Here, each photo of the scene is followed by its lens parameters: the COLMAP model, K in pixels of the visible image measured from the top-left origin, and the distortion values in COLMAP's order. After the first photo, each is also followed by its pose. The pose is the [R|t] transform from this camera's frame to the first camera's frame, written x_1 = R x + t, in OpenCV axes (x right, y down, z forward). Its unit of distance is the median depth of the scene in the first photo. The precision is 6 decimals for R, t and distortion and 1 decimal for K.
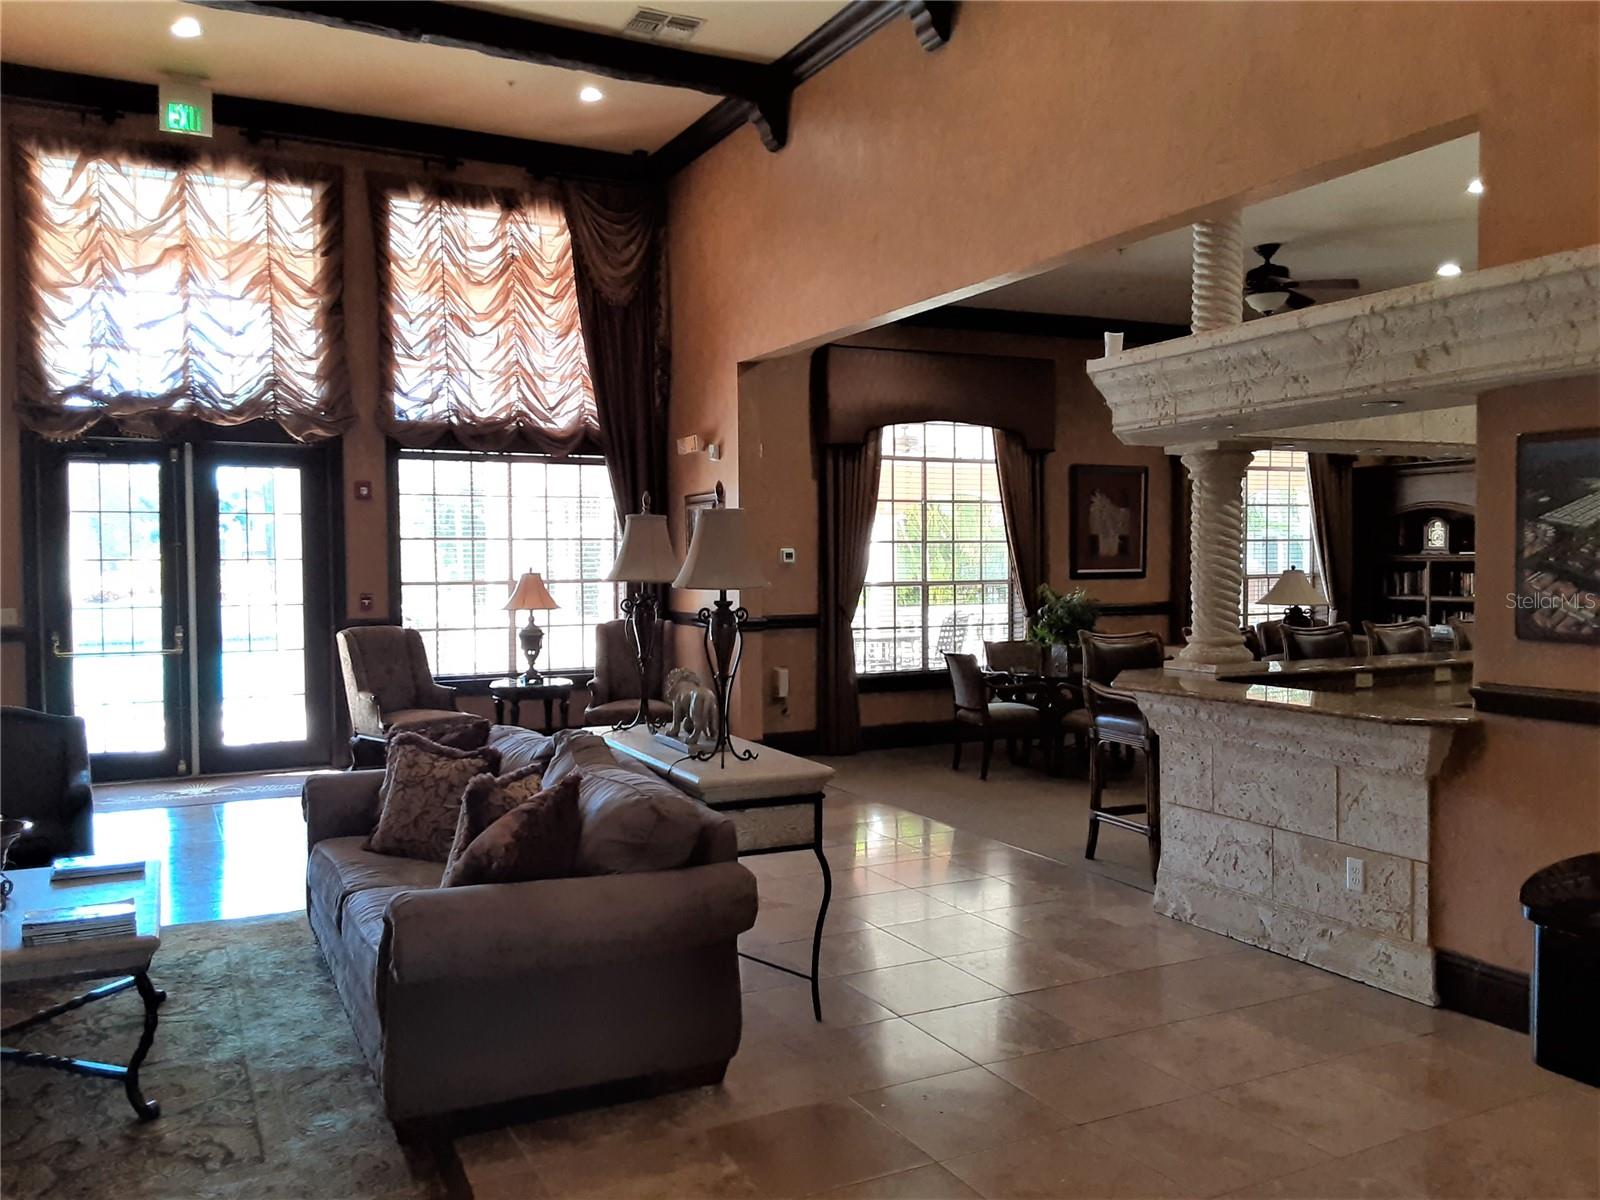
lens RADIAL K [[1282.8, 0, 799.6], [0, 1282.8, 599.6], [0, 0, 1]] dist [-0.001863, -0.001780]
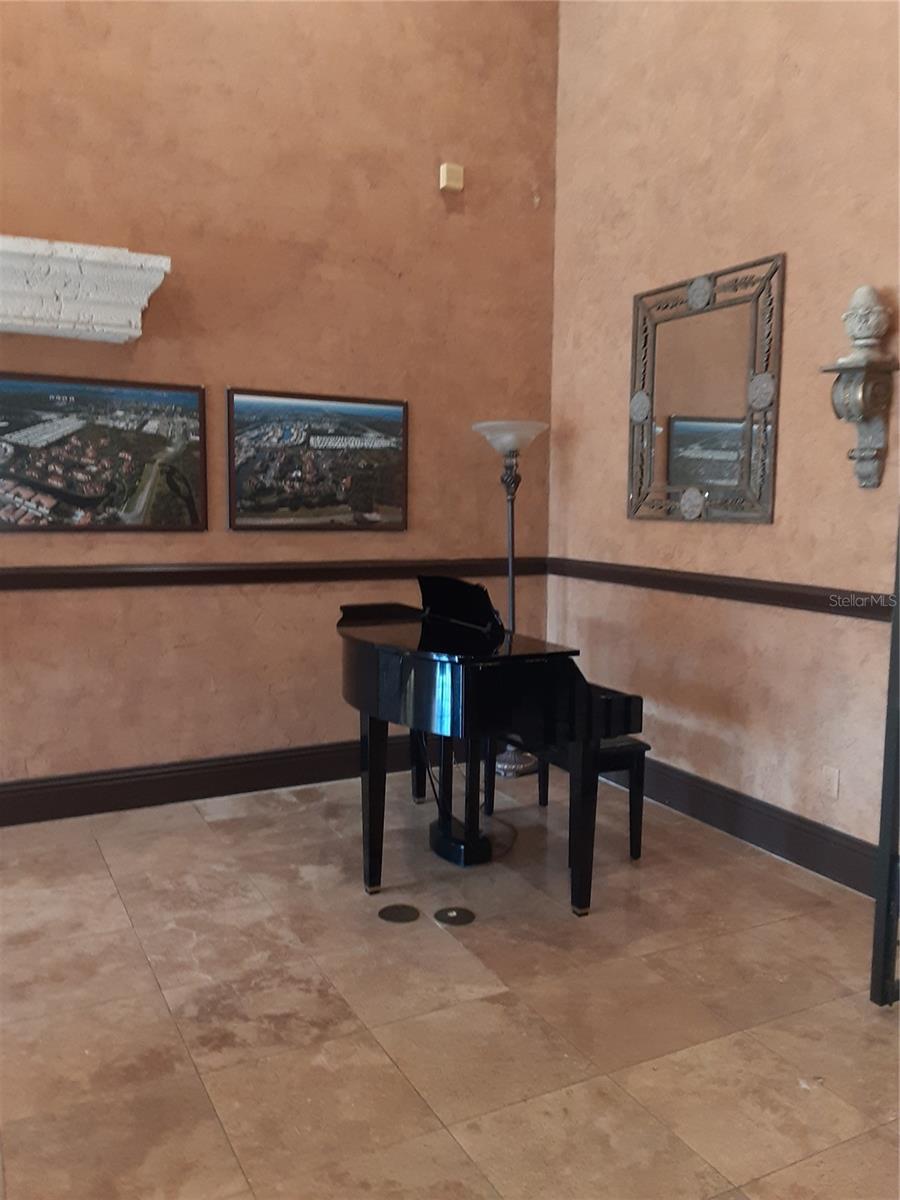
lens RADIAL K [[962.1, 0, 449.5], [0, 962.1, 600.9], [0, 0, 1]] dist [-0.001863, -0.001780]
pose [[-0.007762, -0.105247, 0.994416, -0.435506], [0.015046, 0.994321, 0.105354, 0.005449], [-0.999857, 0.015779, -0.006134, 0.565203]]
